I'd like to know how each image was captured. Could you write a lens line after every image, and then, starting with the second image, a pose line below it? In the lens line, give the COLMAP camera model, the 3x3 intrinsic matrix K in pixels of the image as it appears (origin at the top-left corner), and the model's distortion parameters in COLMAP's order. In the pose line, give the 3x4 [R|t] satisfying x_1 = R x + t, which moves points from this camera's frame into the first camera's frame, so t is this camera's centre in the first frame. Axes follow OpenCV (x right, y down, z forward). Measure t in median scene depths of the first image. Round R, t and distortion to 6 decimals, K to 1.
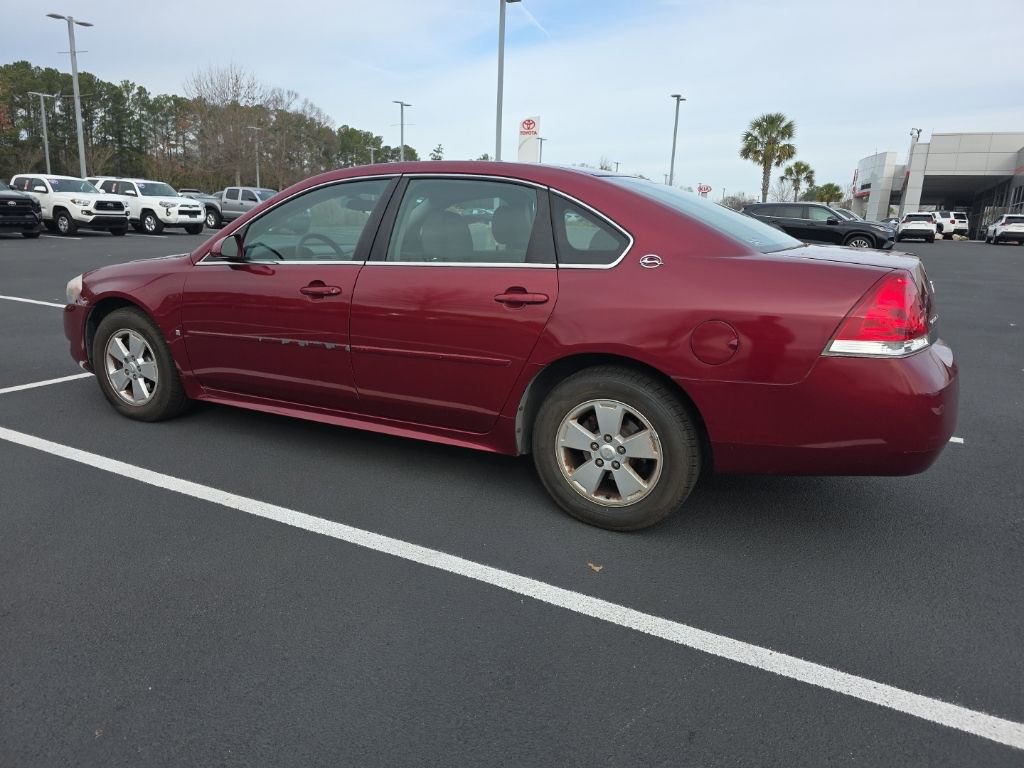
lens RADIAL K [[699.3, 0, 516.1], [0, 699.3, 383.7], [0, 0, 1]] dist [0.053347, -0.045685]
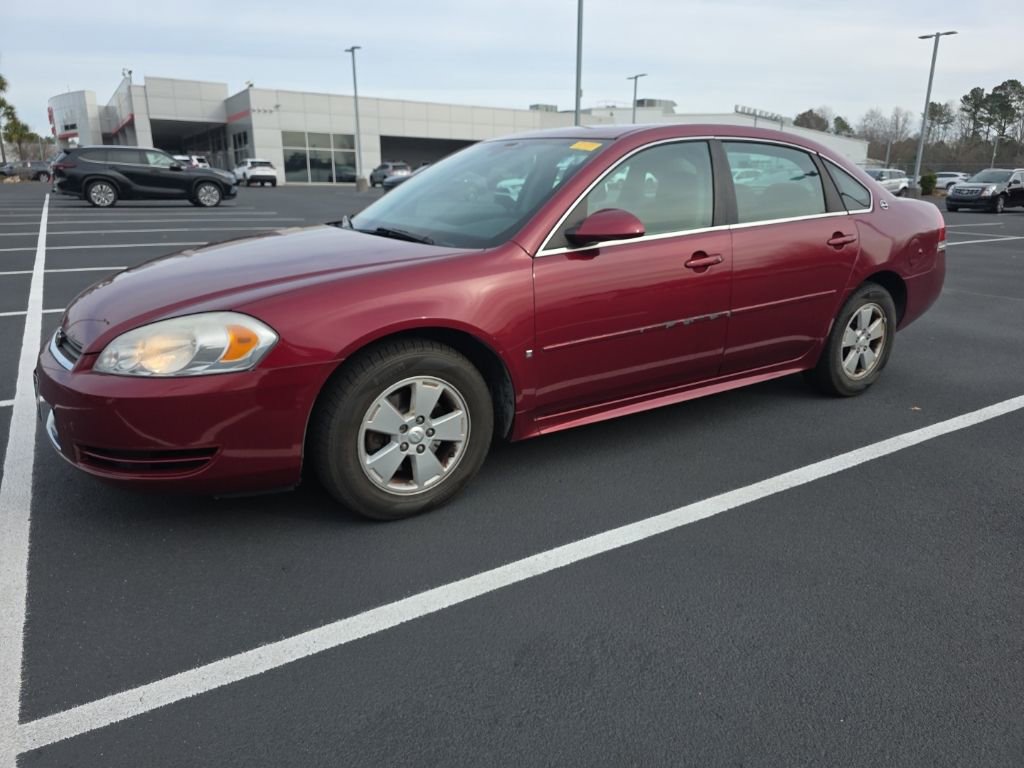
lens RADIAL K [[706.8, 0, 516.5], [0, 706.8, 370.2], [0, 0, 1]] dist [0.041723, -0.032266]
pose [[0.489008, -0.246356, 0.836767, -1.124962], [0.215126, 0.963718, 0.158012, -0.177568], [-0.845335, 0.102741, 0.524264, 0.650868]]
